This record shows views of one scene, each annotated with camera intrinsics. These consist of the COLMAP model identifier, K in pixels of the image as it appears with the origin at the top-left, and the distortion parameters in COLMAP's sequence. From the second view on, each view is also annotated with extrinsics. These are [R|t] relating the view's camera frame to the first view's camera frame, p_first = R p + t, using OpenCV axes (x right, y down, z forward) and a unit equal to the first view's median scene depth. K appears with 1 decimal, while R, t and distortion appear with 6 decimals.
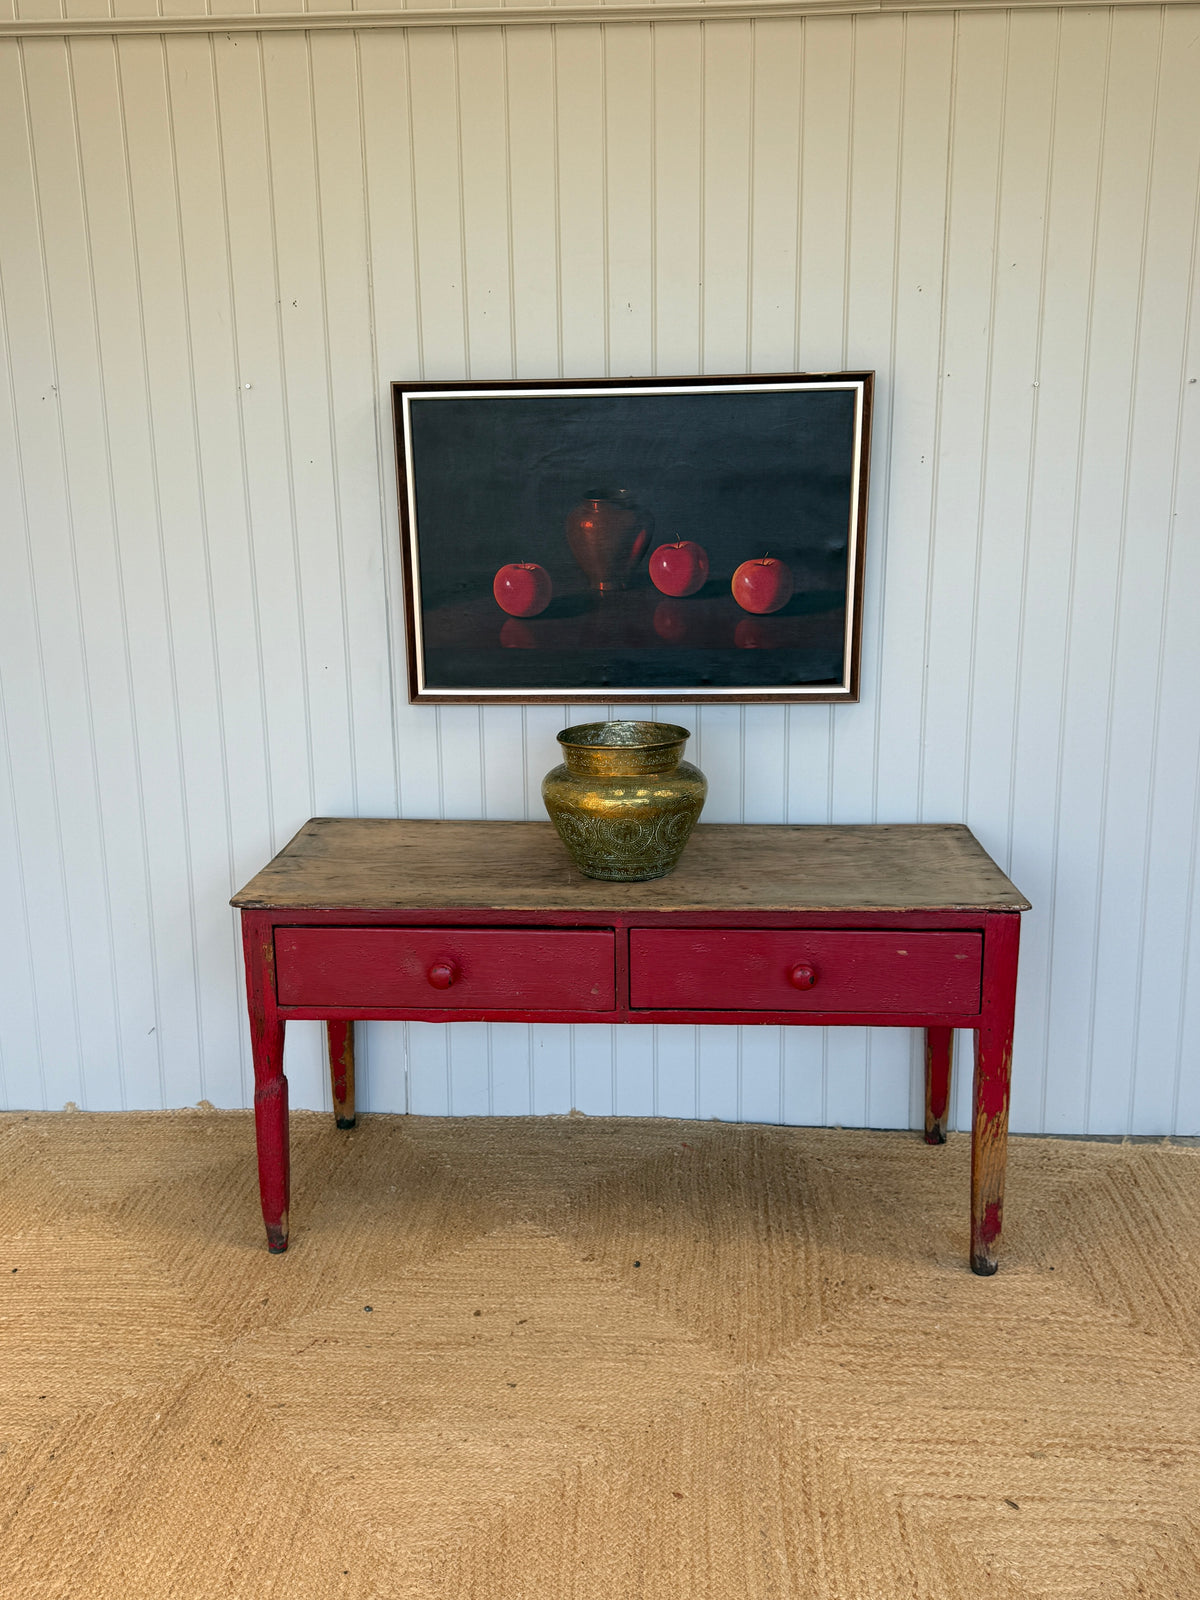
lens RADIAL K [[1325.8, 0, 603.5], [0, 1325.8, 800.3], [0, 0, 1]] dist [0.092155, -0.150598]
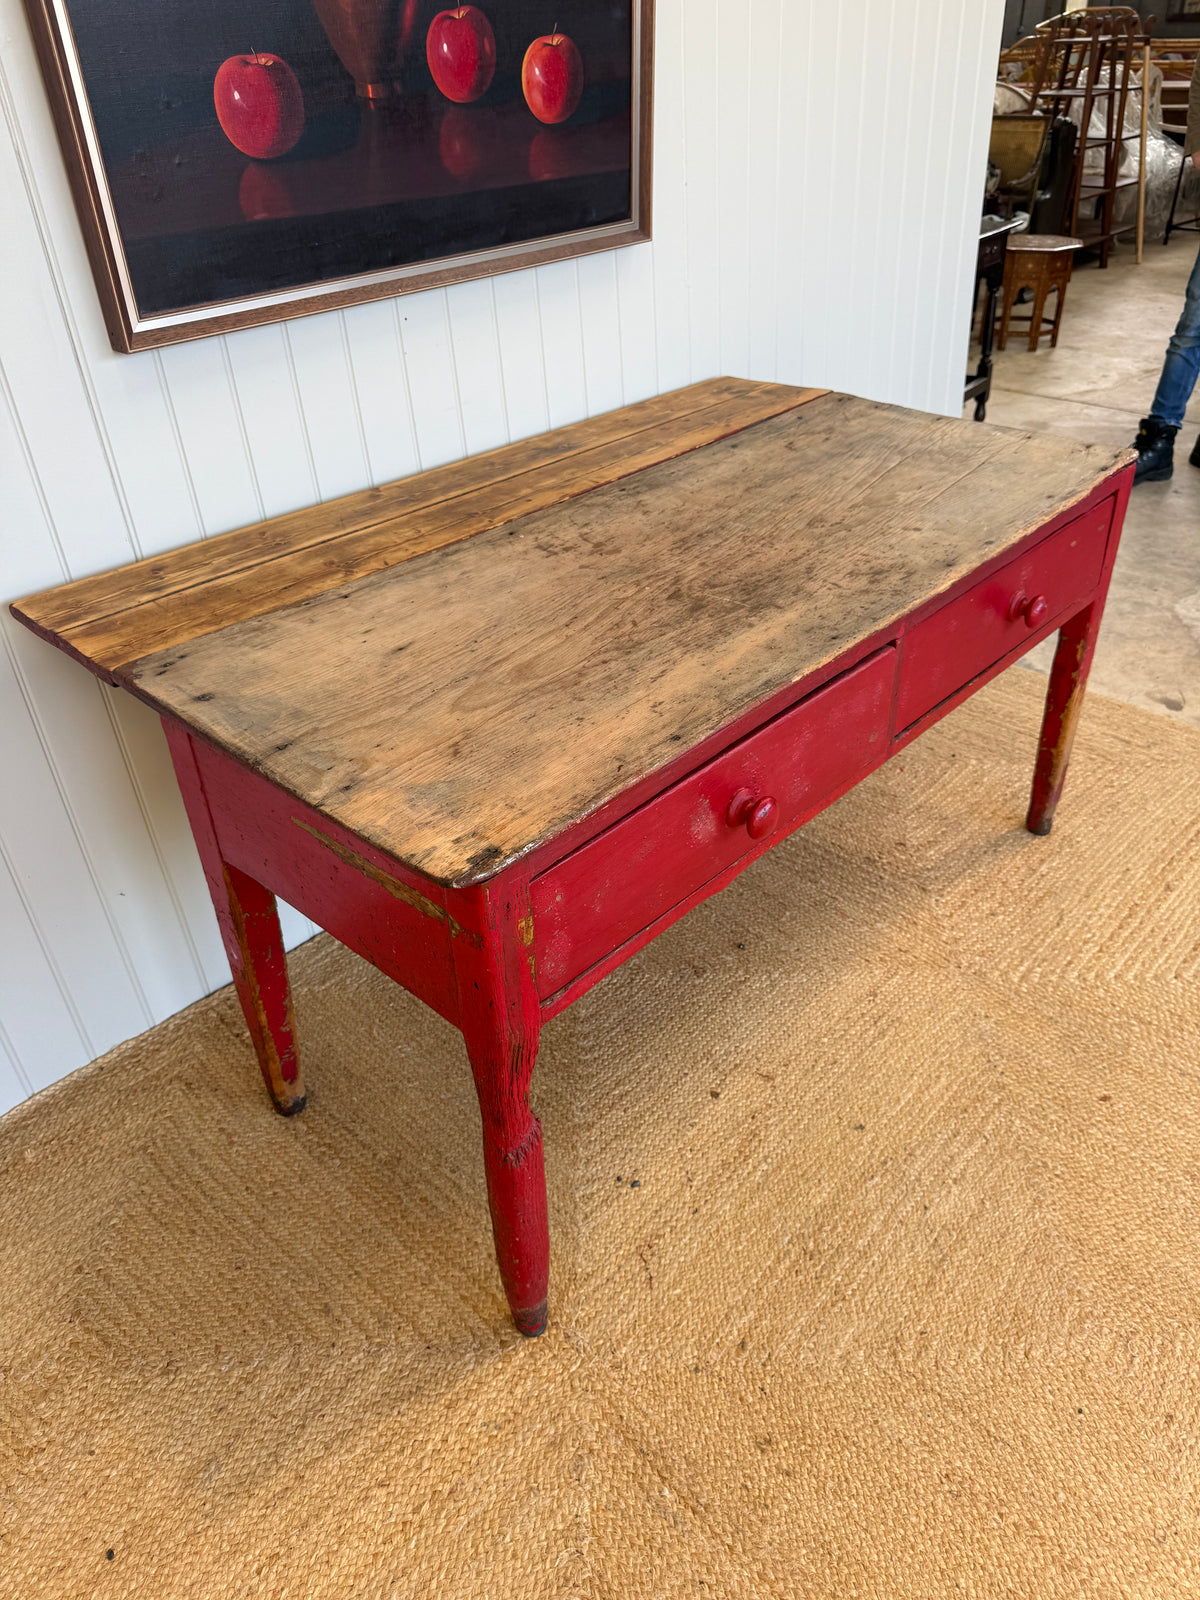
lens RADIAL K [[1139.1, 0, 611.8], [0, 1139.1, 796.6], [0, 0, 1]] dist [0.094186, -0.083491]
pose [[0.625014, -0.442476, 0.643095, -0.463401], [0.200993, 0.887277, 0.415141, -0.099146], [-0.754294, -0.130211, 0.643495, 0.671793]]
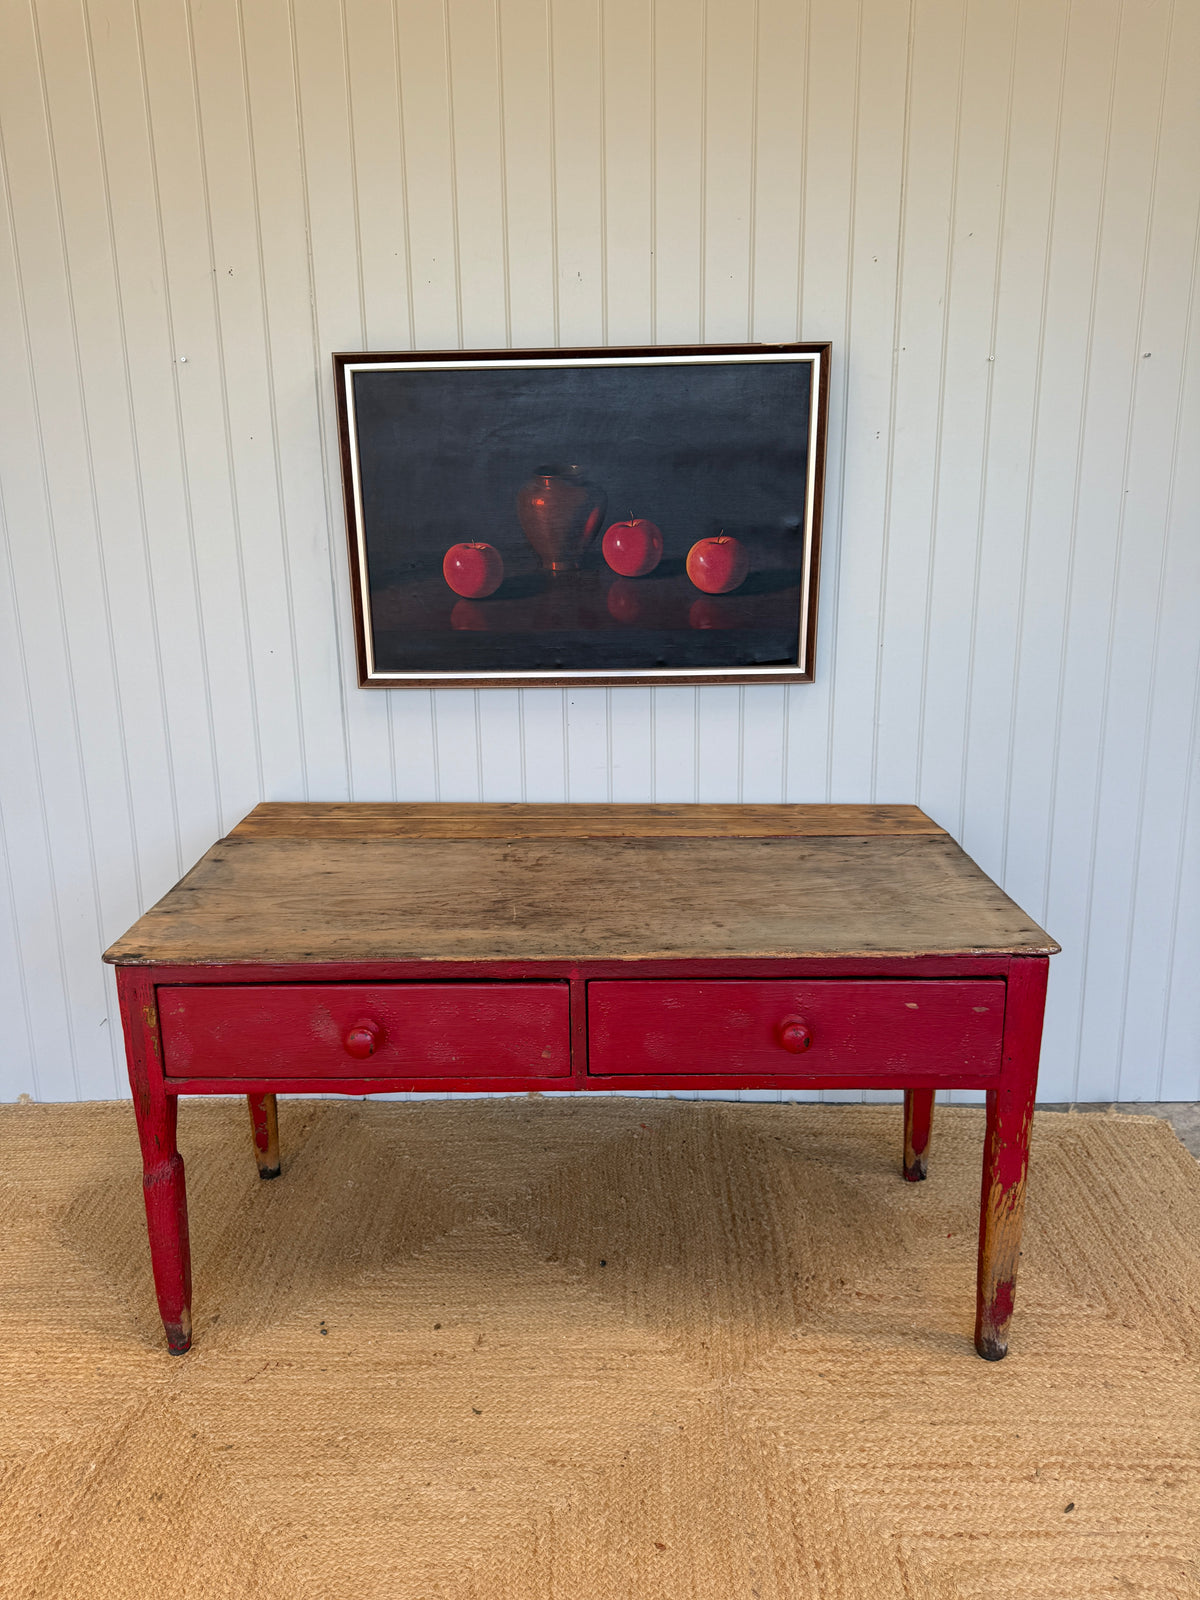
lens RADIAL K [[1139.1, 0, 593.1], [0, 1139.1, 813.7], [0, 0, 1]] dist [0.094186, -0.083491]
pose [[0.998808, -0.014286, 0.046679, -0.008307], [0.012391, 0.999097, 0.040636, -0.035526], [-0.047217, -0.040010, 0.998083, 0.263419]]
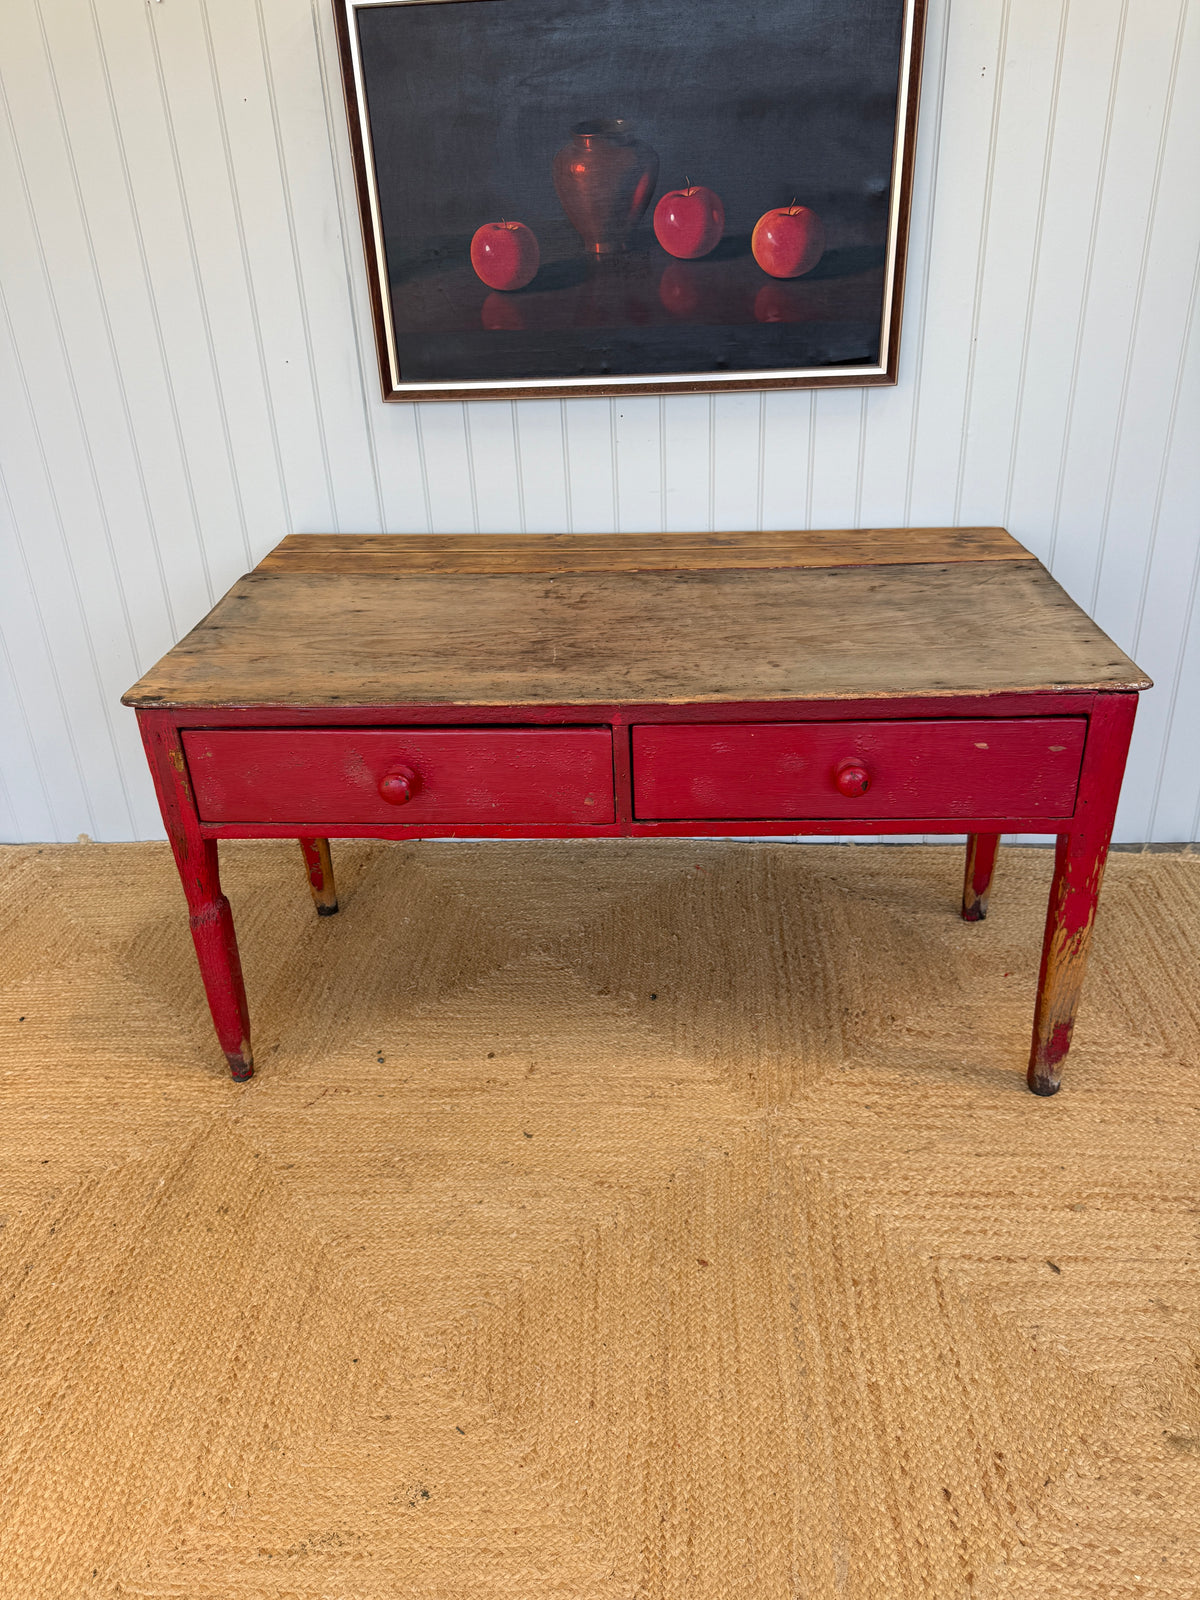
lens RADIAL K [[1139.1, 0, 606.5], [0, 1139.1, 808.1], [0, 0, 1]] dist [0.094186, -0.083491]
pose [[0.999659, -0.025082, -0.007202, 0.008341], [0.026090, 0.966082, 0.256912, -0.027637], [0.000514, -0.257013, 0.966408, 0.312886]]
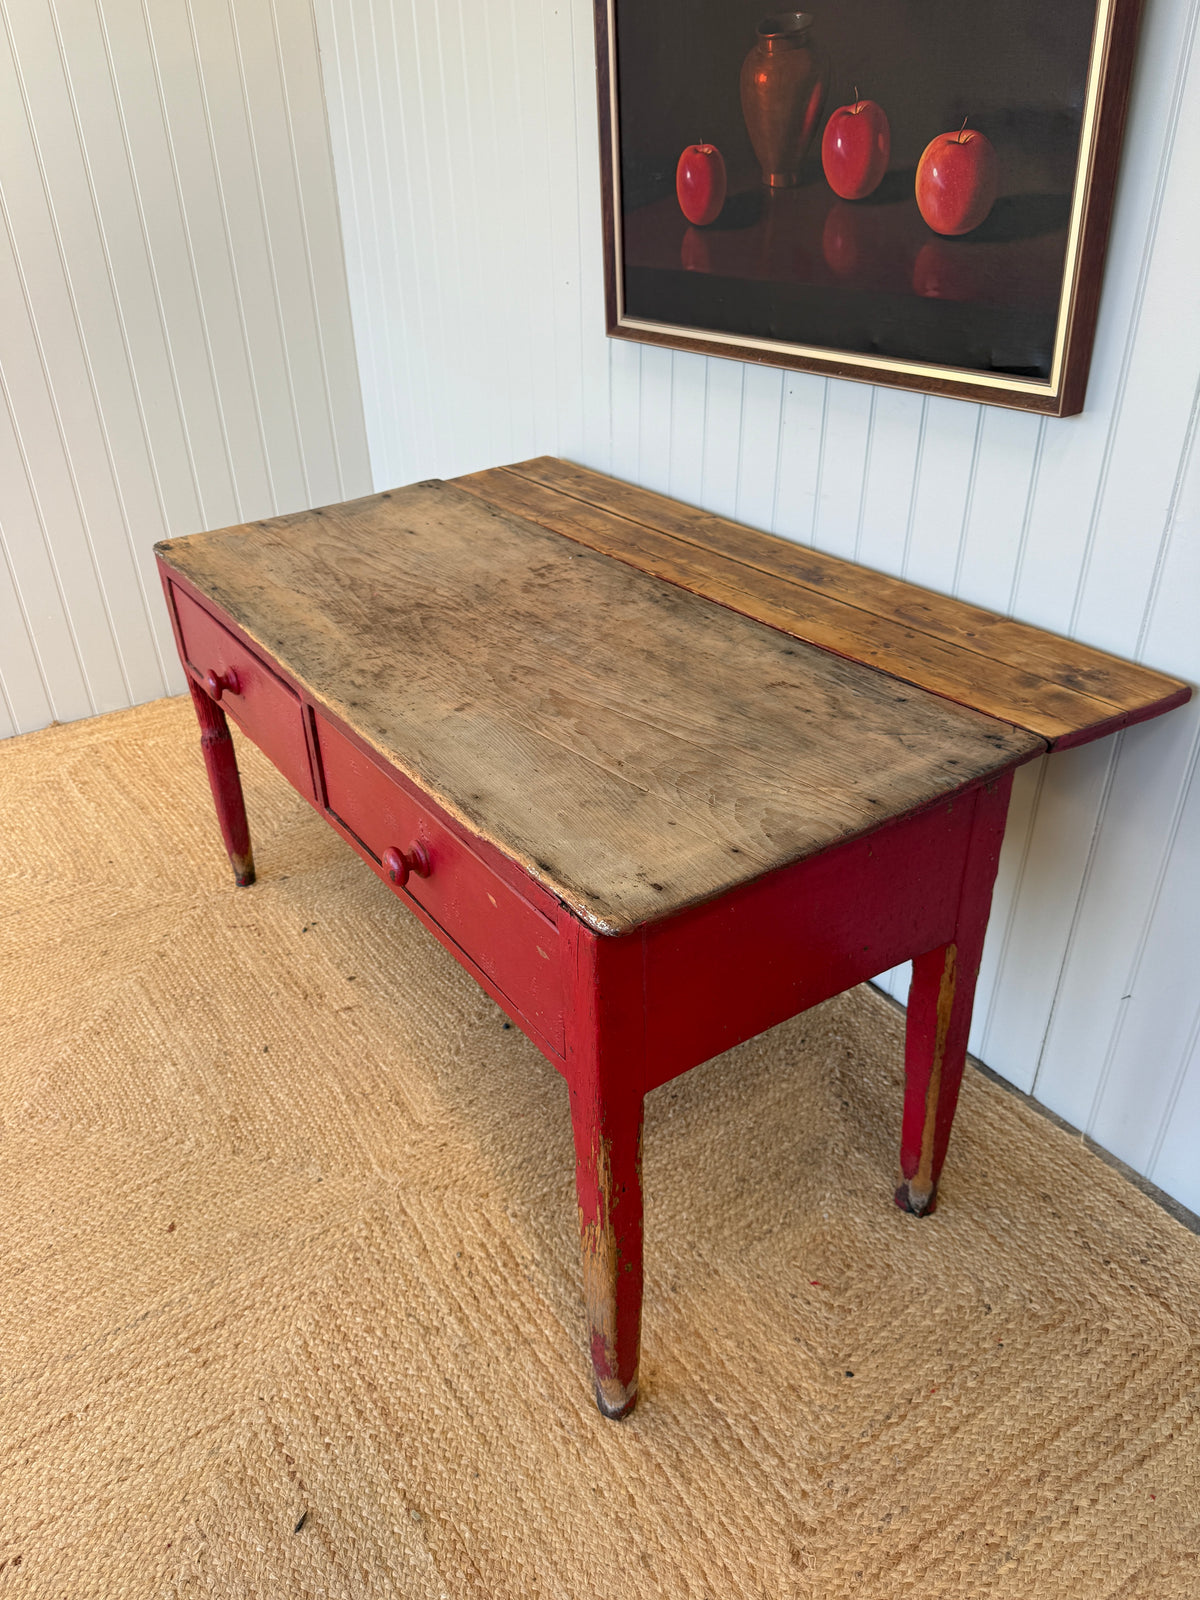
lens RADIAL K [[1139.1, 0, 575.5], [0, 1139.1, 801.2], [0, 0, 1]] dist [0.094186, -0.083491]
pose [[0.597689, 0.390368, -0.700272, 0.531570], [-0.152519, 0.912865, 0.378702, -0.109263], [0.787087, -0.119541, 0.605148, 0.677268]]
